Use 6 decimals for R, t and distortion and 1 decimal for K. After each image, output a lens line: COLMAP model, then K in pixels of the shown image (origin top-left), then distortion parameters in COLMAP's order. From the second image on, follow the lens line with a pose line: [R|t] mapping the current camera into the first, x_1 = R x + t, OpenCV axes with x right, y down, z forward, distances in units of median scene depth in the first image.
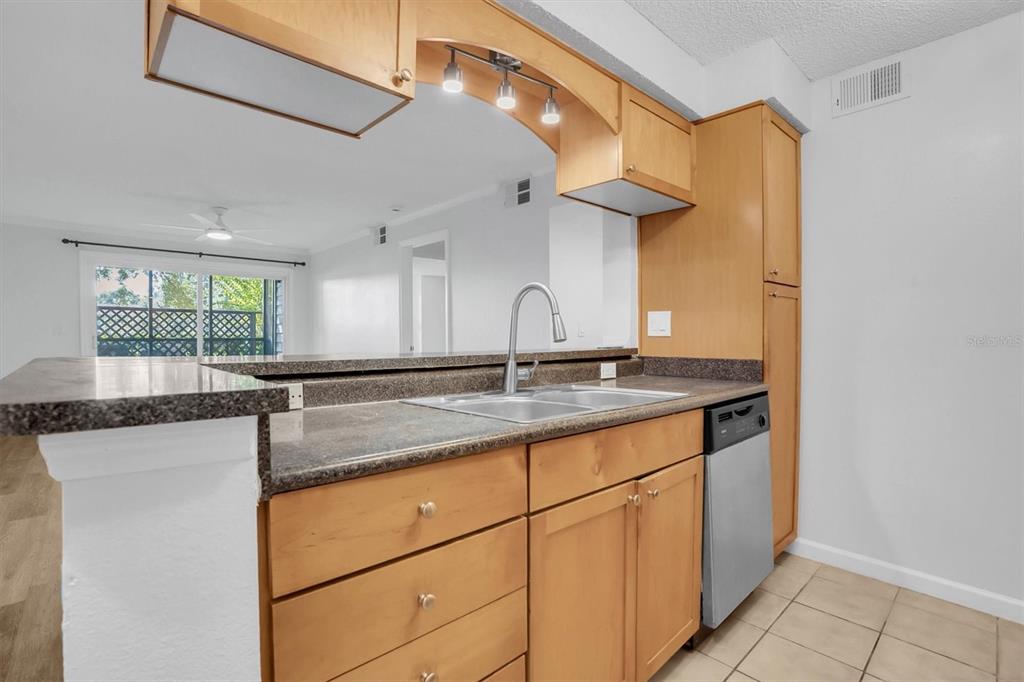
lens RADIAL K [[482.4, 0, 512.0], [0, 482.4, 341.0], [0, 0, 1]] dist [-0.065878, 0.022950]
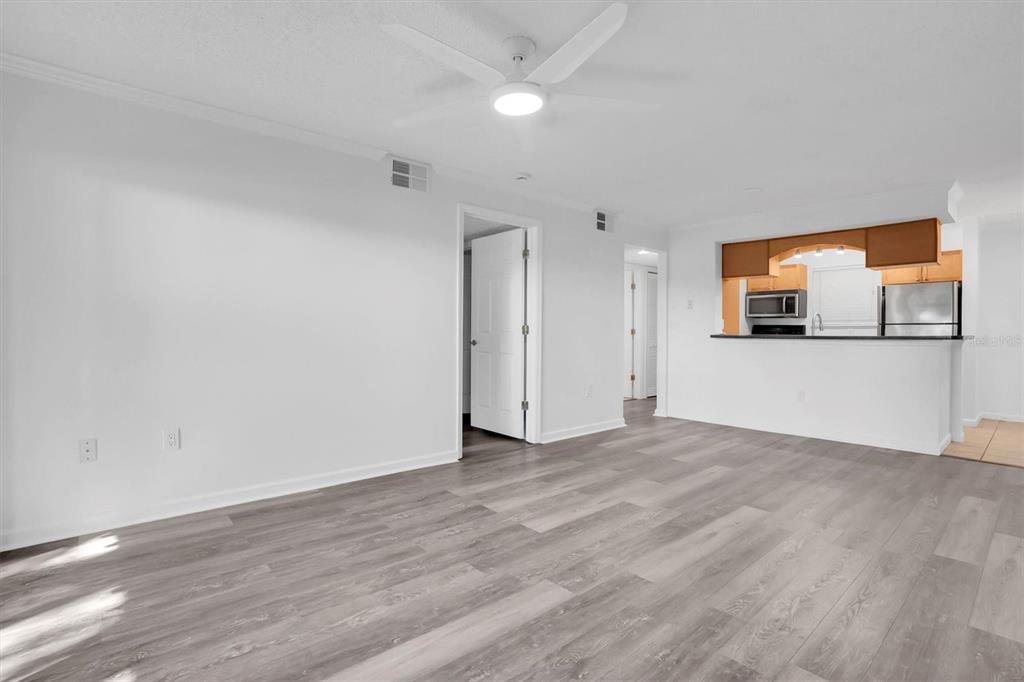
lens RADIAL K [[487.7, 0, 510.7], [0, 487.7, 337.4], [0, 0, 1]] dist [-0.059884, 0.023975]
pose [[0.023525, -0.015809, 0.999598, -2.599866], [0.011835, 0.999809, 0.015534, -0.024100], [-0.999653, 0.011465, 0.023707, 2.395609]]
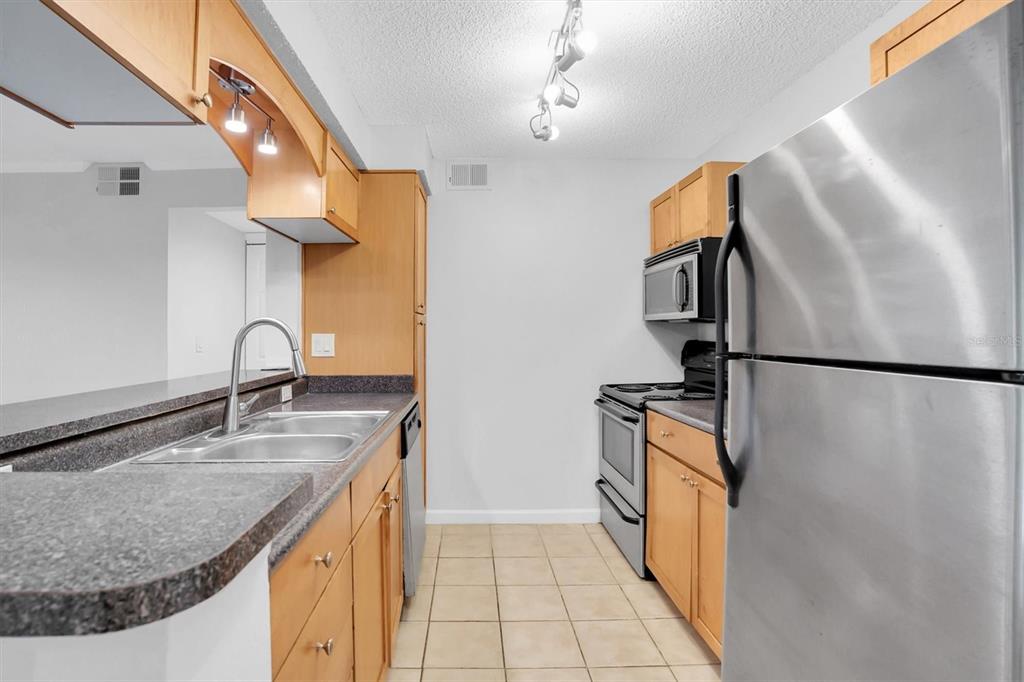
lens RADIAL K [[479.9, 0, 478.7], [0, 479.9, 333.1], [0, 0, 1]] dist [-0.060498, 0.023957]
pose [[0.671798, -0.001126, 0.740734, -0.305572], [0.010896, 0.999906, -0.008363, -0.059742], [-0.740654, 0.013689, 0.671747, 0.013194]]
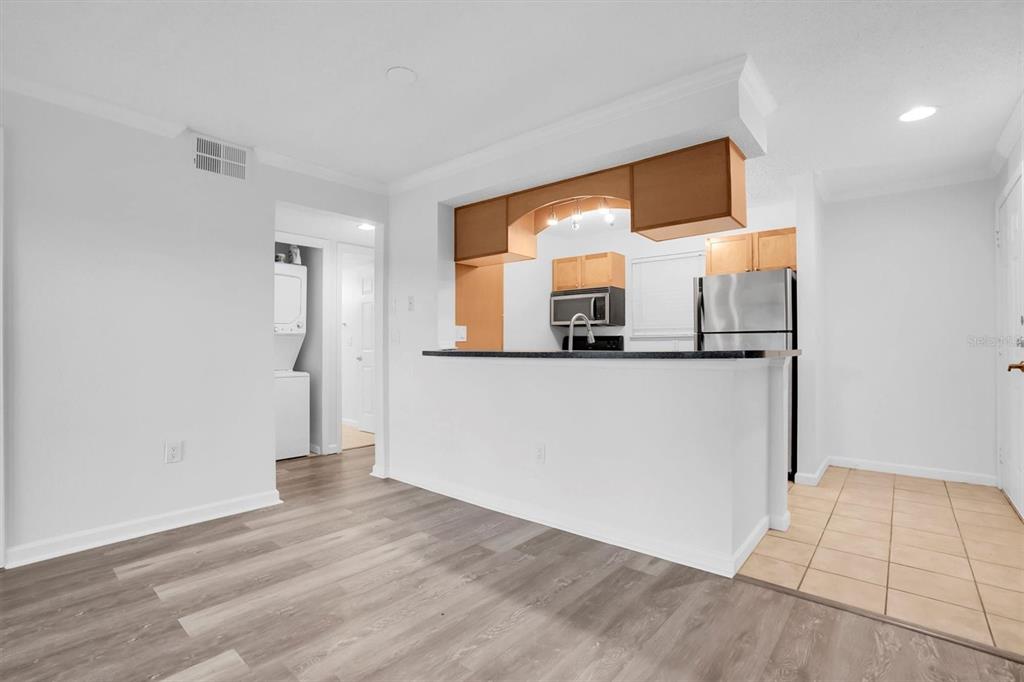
lens RADIAL K [[482.4, 0, 512.0], [0, 482.4, 341.0], [0, 0, 1]] dist [-0.065878, 0.022950]
pose [[-0.128717, 0.007968, 0.991649, -1.532842], [0.015724, 0.999858, -0.005992, 0.000012], [-0.991557, 0.014821, -0.128825, 1.230586]]
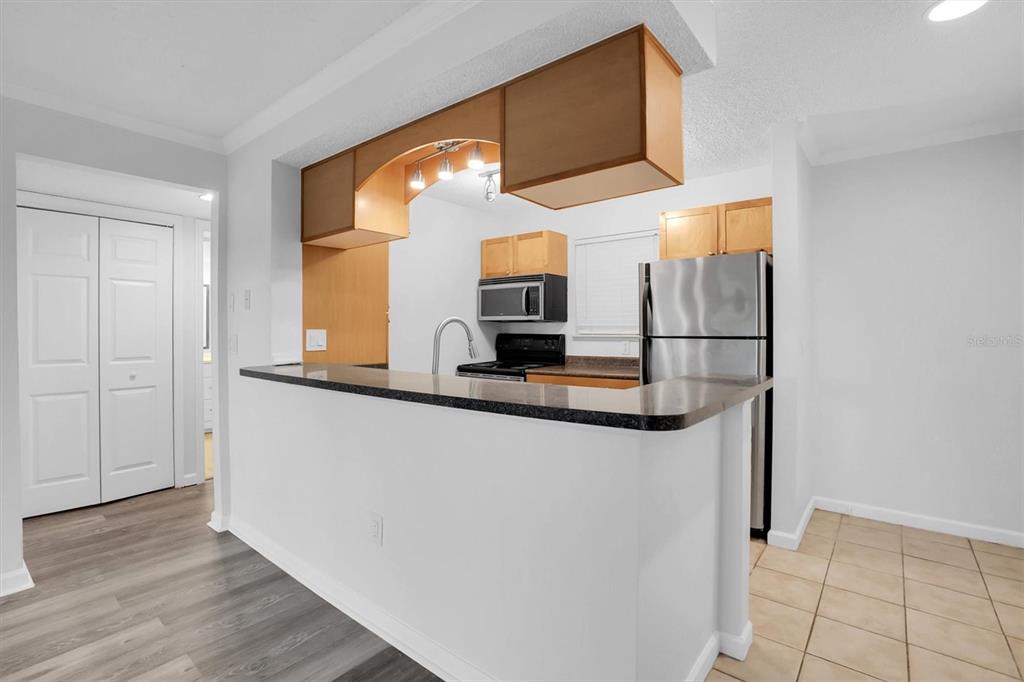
lens RADIAL K [[485.3, 0, 509.7], [0, 485.3, 328.6], [0, 0, 1]] dist [-0.066235, 0.022609]
pose [[-0.145185, -0.000953, 0.989404, -1.090851], [0.015746, 0.999871, 0.003273, -0.071814], [-0.989279, 0.016055, -0.145151, 0.835211]]
